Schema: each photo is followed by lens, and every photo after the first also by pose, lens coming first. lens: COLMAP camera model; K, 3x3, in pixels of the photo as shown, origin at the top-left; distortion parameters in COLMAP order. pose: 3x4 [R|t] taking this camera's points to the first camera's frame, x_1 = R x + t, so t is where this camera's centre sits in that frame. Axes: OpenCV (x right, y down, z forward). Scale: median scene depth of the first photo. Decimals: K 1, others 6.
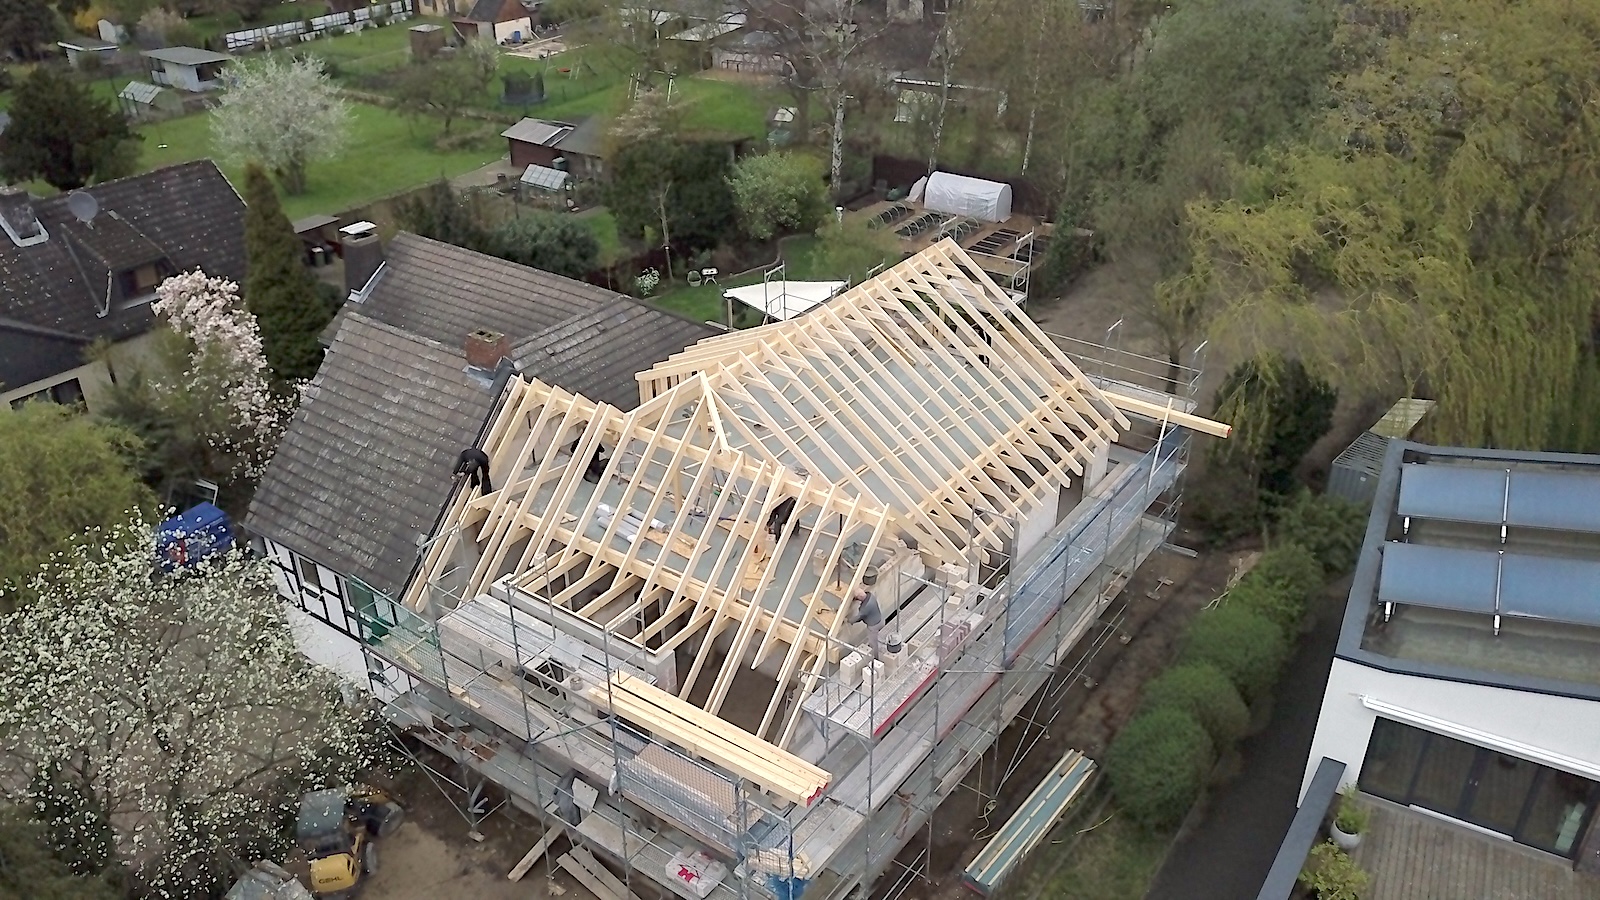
lens RADIAL K [[1220.3, 0, 804.7], [0, 1220.3, 444.3], [0, 0, 1]] dist [0.003777, -0.001617]
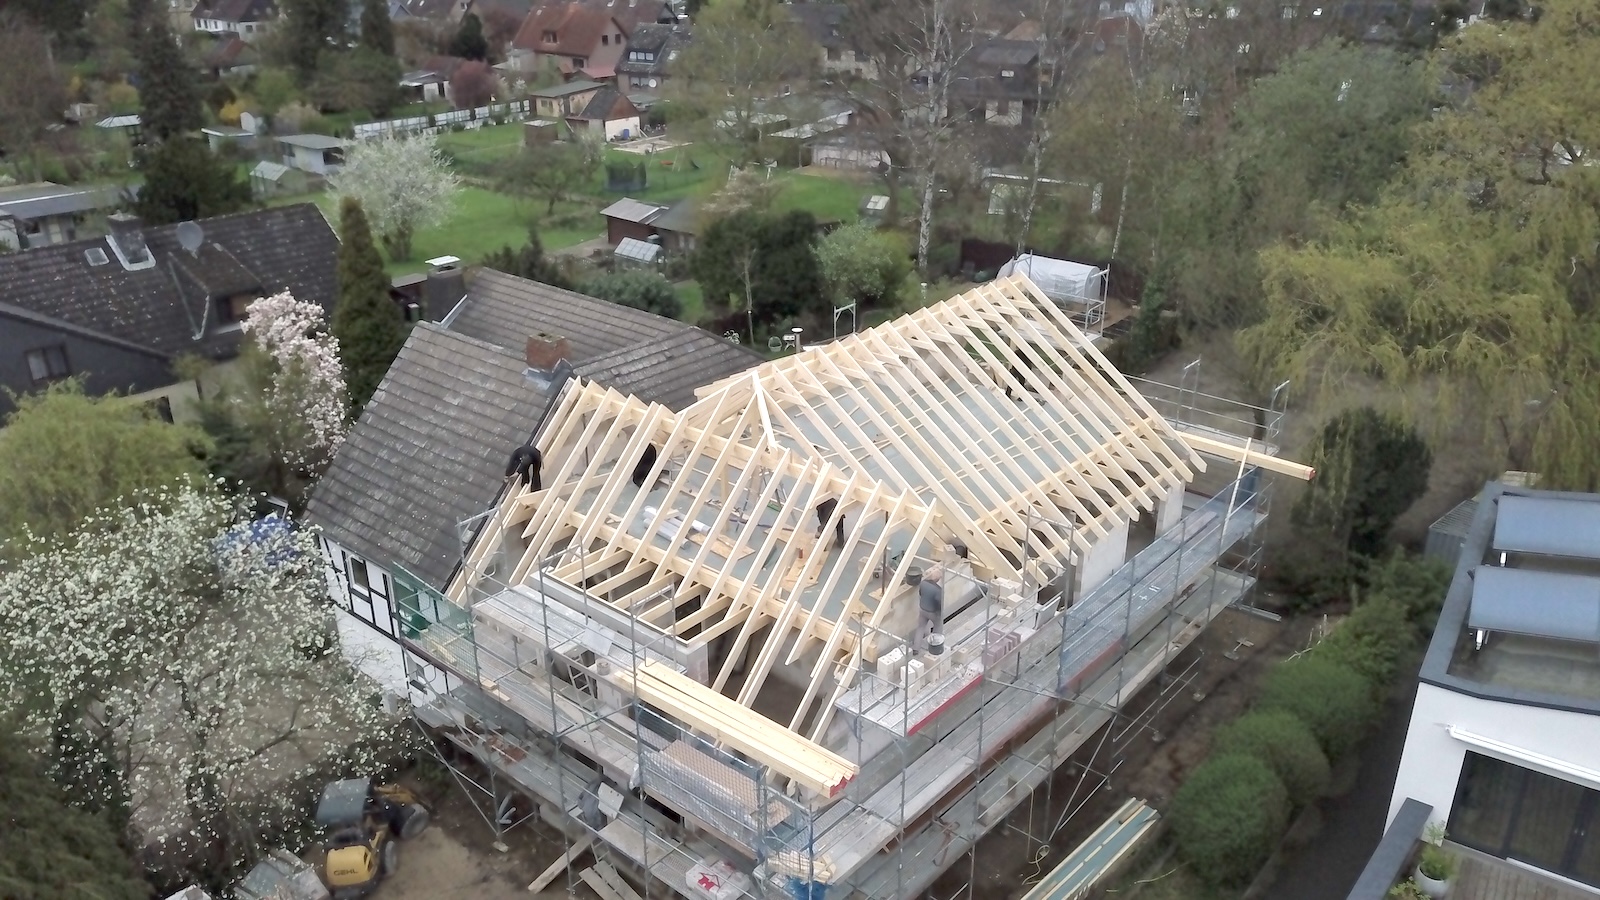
lens RADIAL K [[1220.3, 0, 803.5], [0, 1220.3, 444.6], [0, 0, 1]] dist [0.003777, -0.001617]
pose [[0.996028, 0.038207, -0.080431, 0.029526], [-0.045927, 0.994280, -0.096428, 0.075666], [0.076287, 0.099739, 0.992085, 0.027048]]
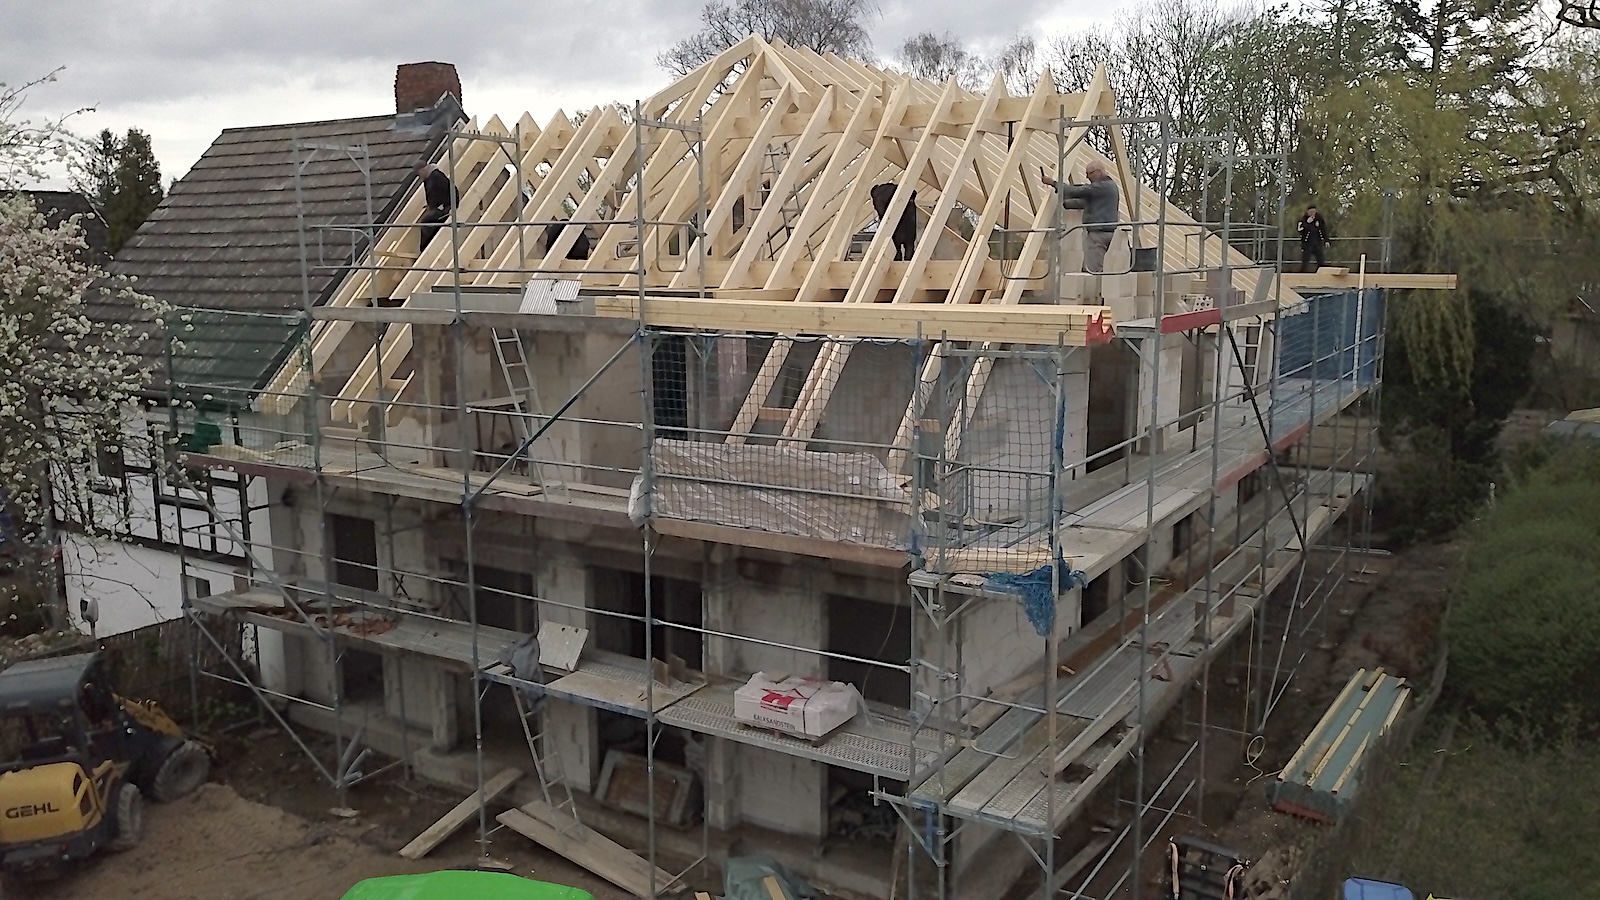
lens RADIAL K [[1220.3, 0, 802.8], [0, 1220.3, 443.7], [0, 0, 1]] dist [0.003777, -0.001617]
pose [[0.997808, -0.012184, 0.065046, -0.086641], [0.033583, 0.940163, -0.339066, 0.308689], [-0.057022, 0.340508, 0.938511, 0.370531]]
